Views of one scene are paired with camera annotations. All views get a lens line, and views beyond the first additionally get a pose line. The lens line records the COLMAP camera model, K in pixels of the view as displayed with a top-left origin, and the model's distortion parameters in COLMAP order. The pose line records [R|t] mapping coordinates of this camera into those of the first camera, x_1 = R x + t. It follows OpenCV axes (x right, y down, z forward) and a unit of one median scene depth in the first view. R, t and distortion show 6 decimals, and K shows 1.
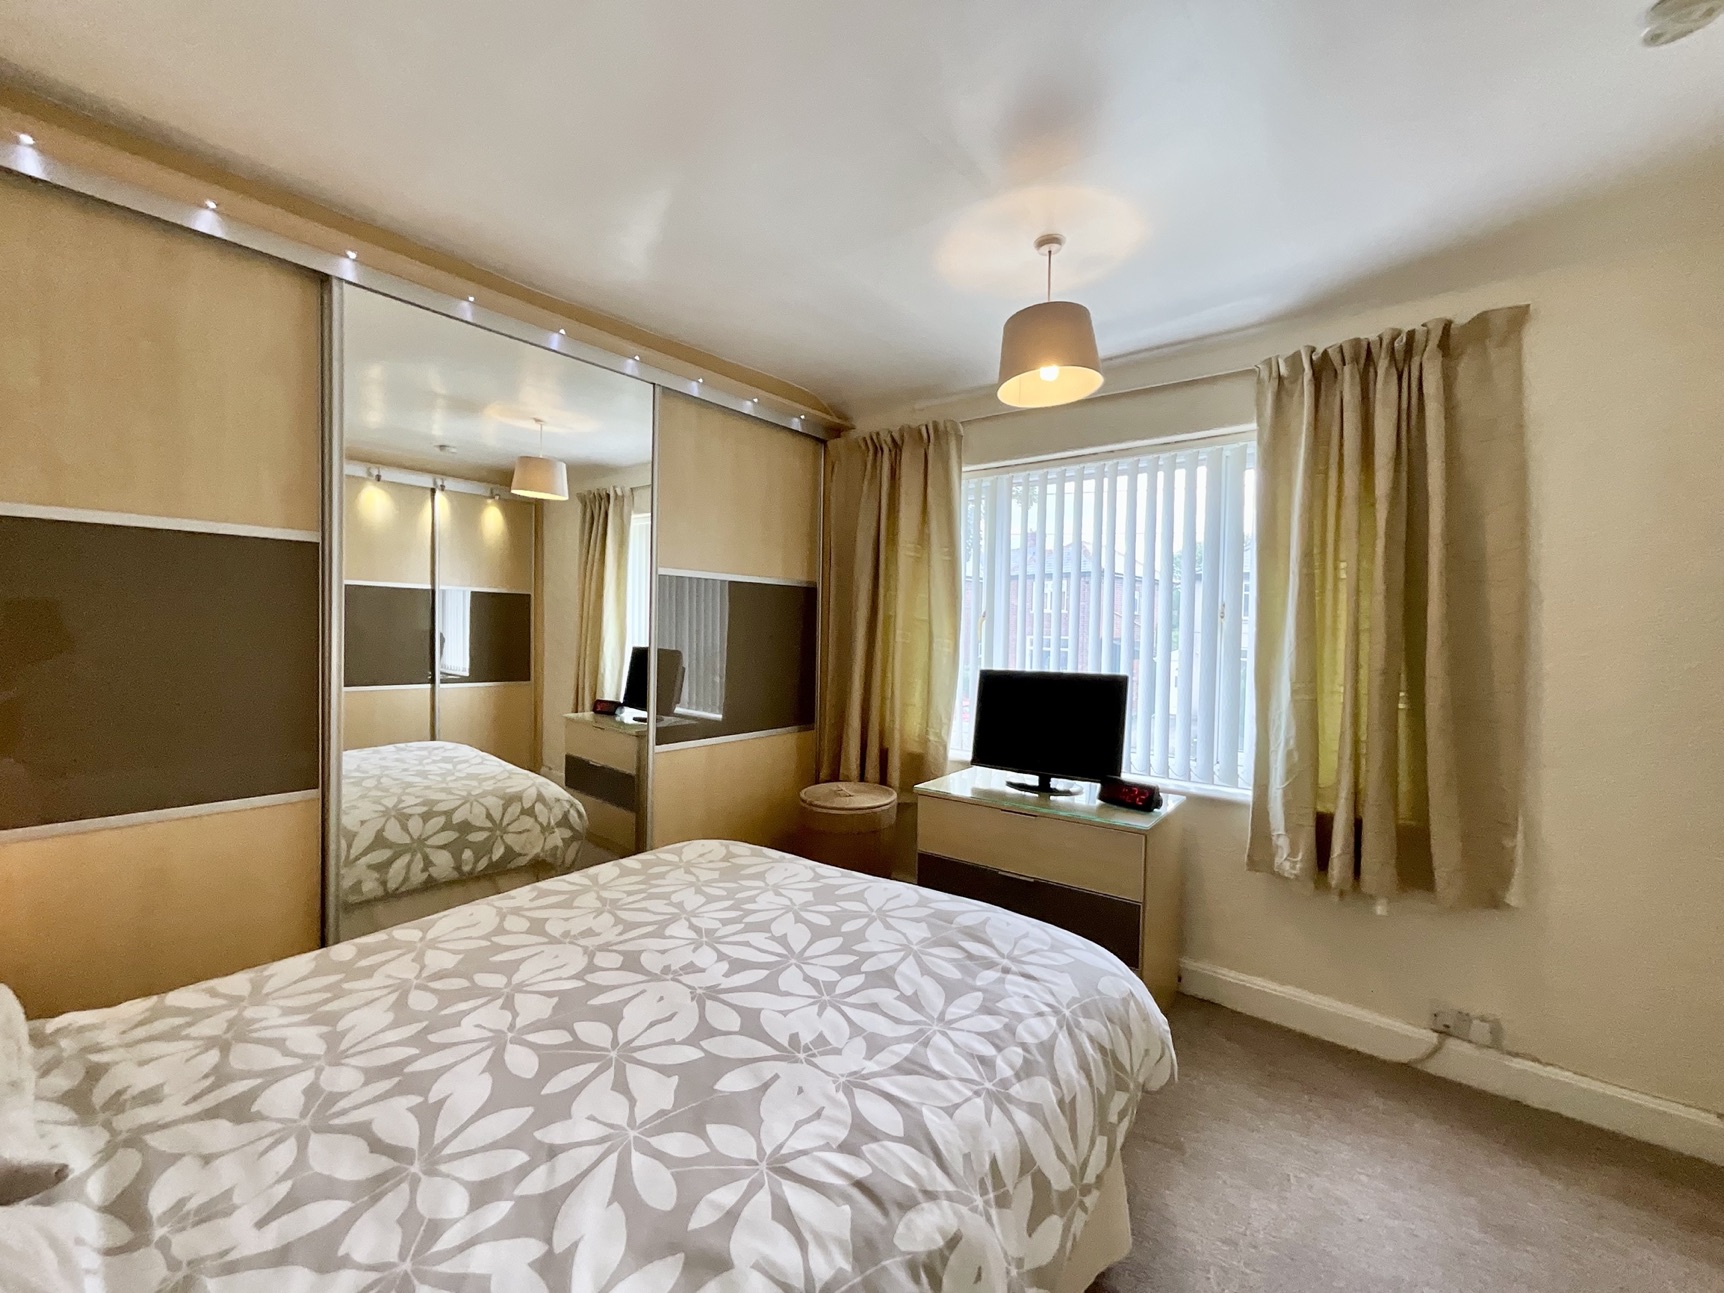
lens RADIAL K [[705.2, 0, 856.9], [0, 705.2, 649.4], [0, 0, 1]] dist [-0.001648, 0.003351]
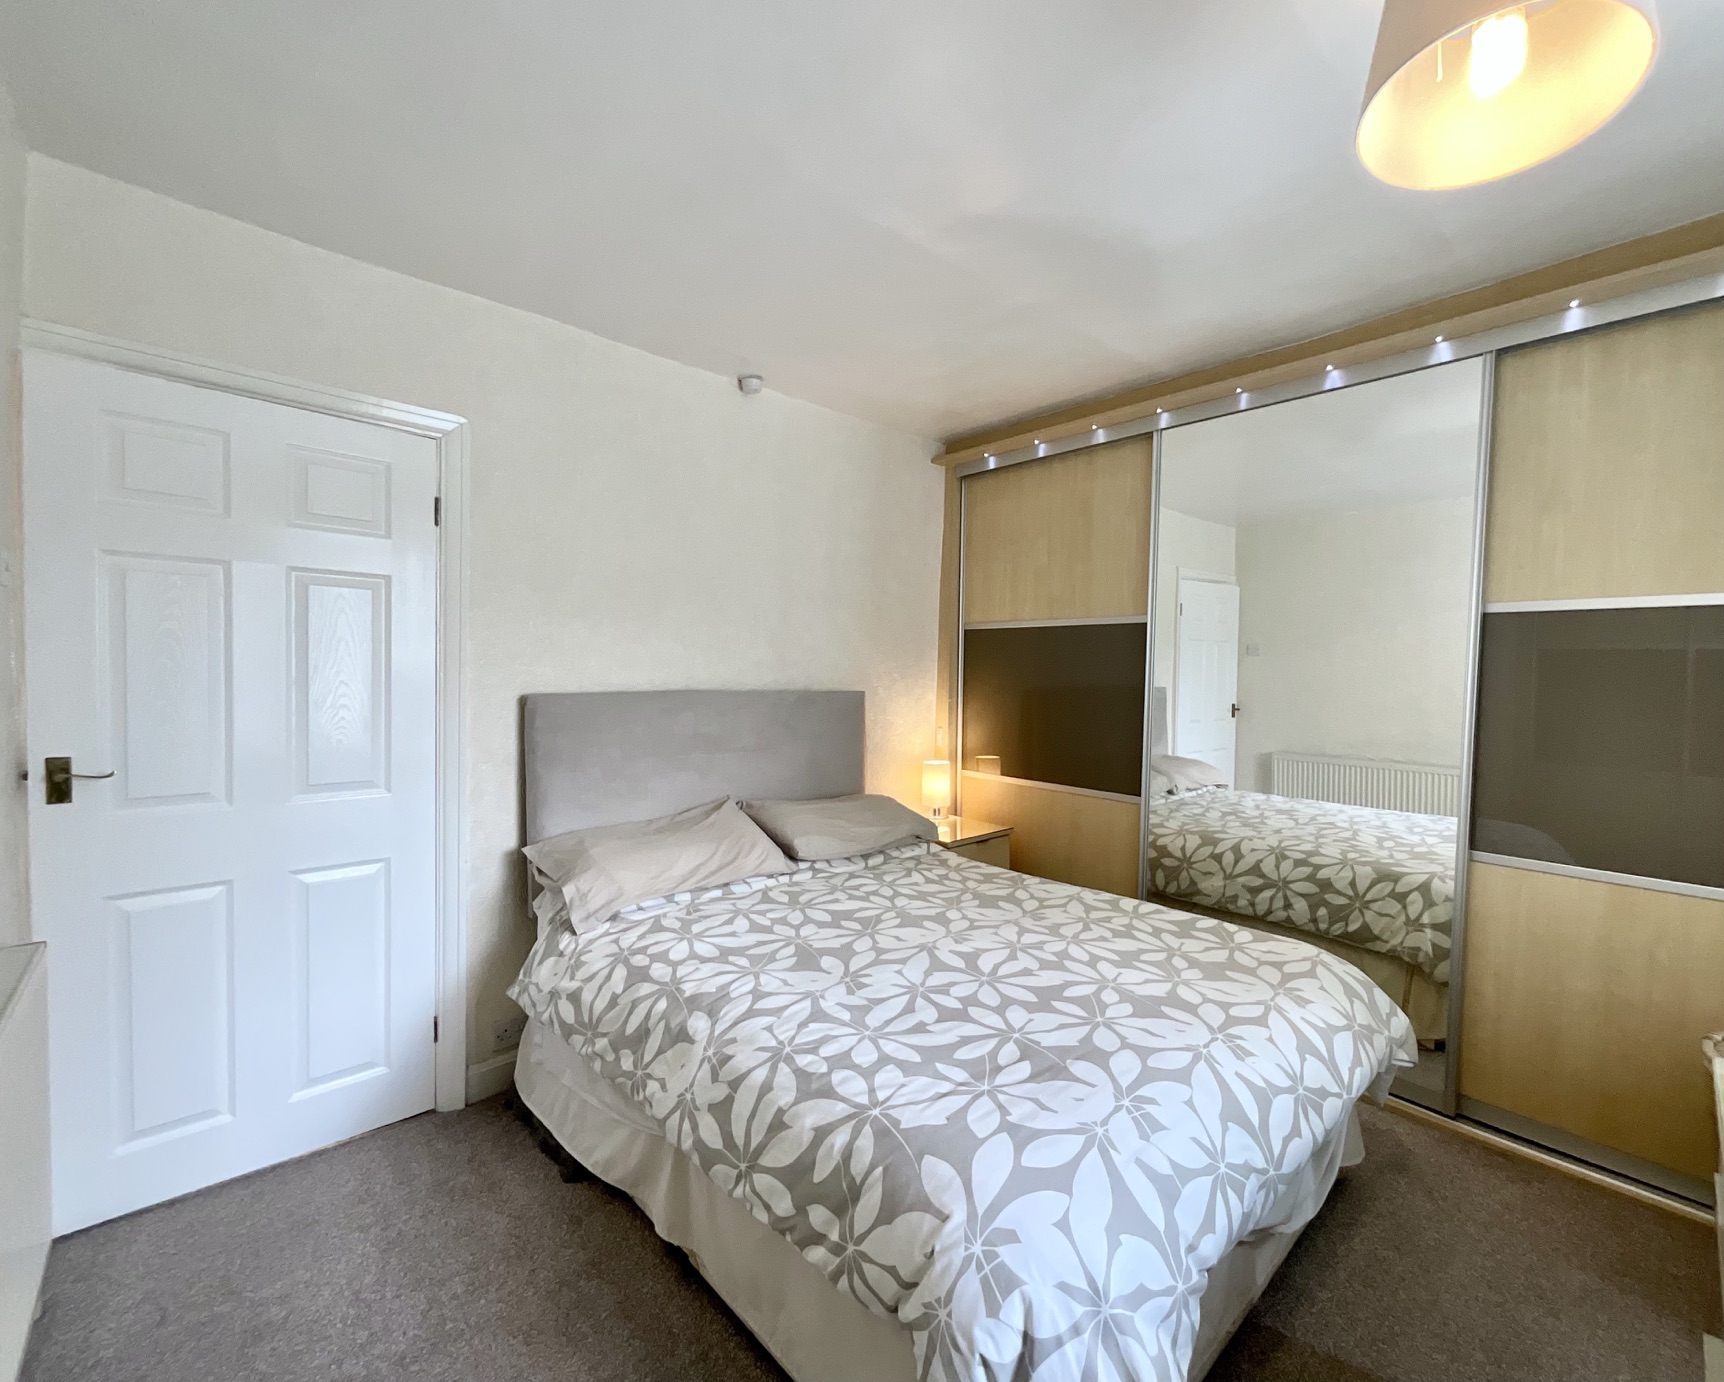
lens RADIAL K [[742.6, 0, 915.4], [0, 742.6, 697.9], [0, 0, 1]] dist [-0.000110, -0.000049]
pose [[-0.134660, 0.012317, -0.990815, 0.765569], [-0.051900, 0.998463, 0.019466, -0.006273], [0.989532, 0.054044, -0.133814, 0.740218]]
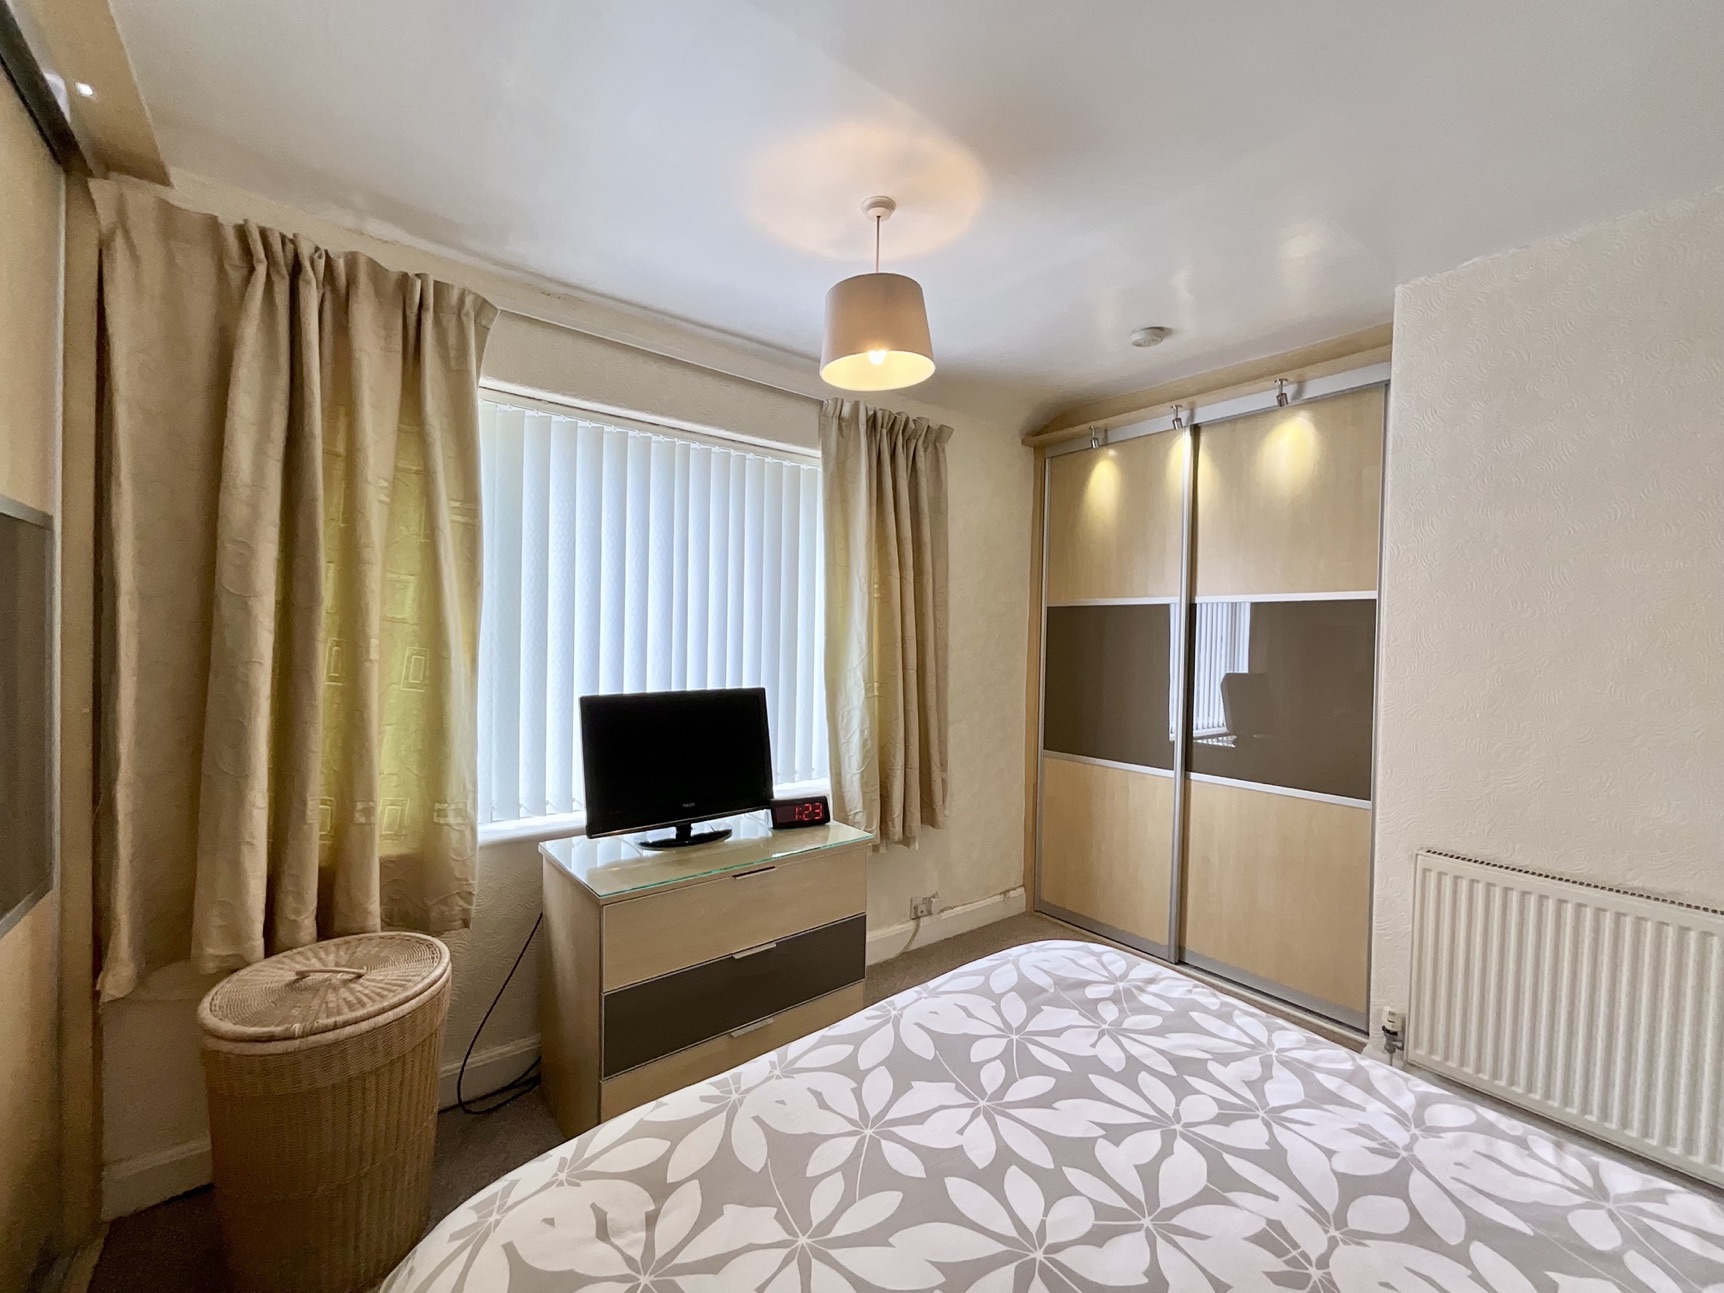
lens RADIAL K [[705.2, 0, 856.9], [0, 705.2, 649.4], [0, 0, 1]] dist [-0.001648, 0.003351]
pose [[0.223075, -0.028751, 0.974377, -0.608249], [0.012971, 0.999564, 0.026525, -0.045683], [-0.974715, 0.006721, 0.223351, 0.833360]]
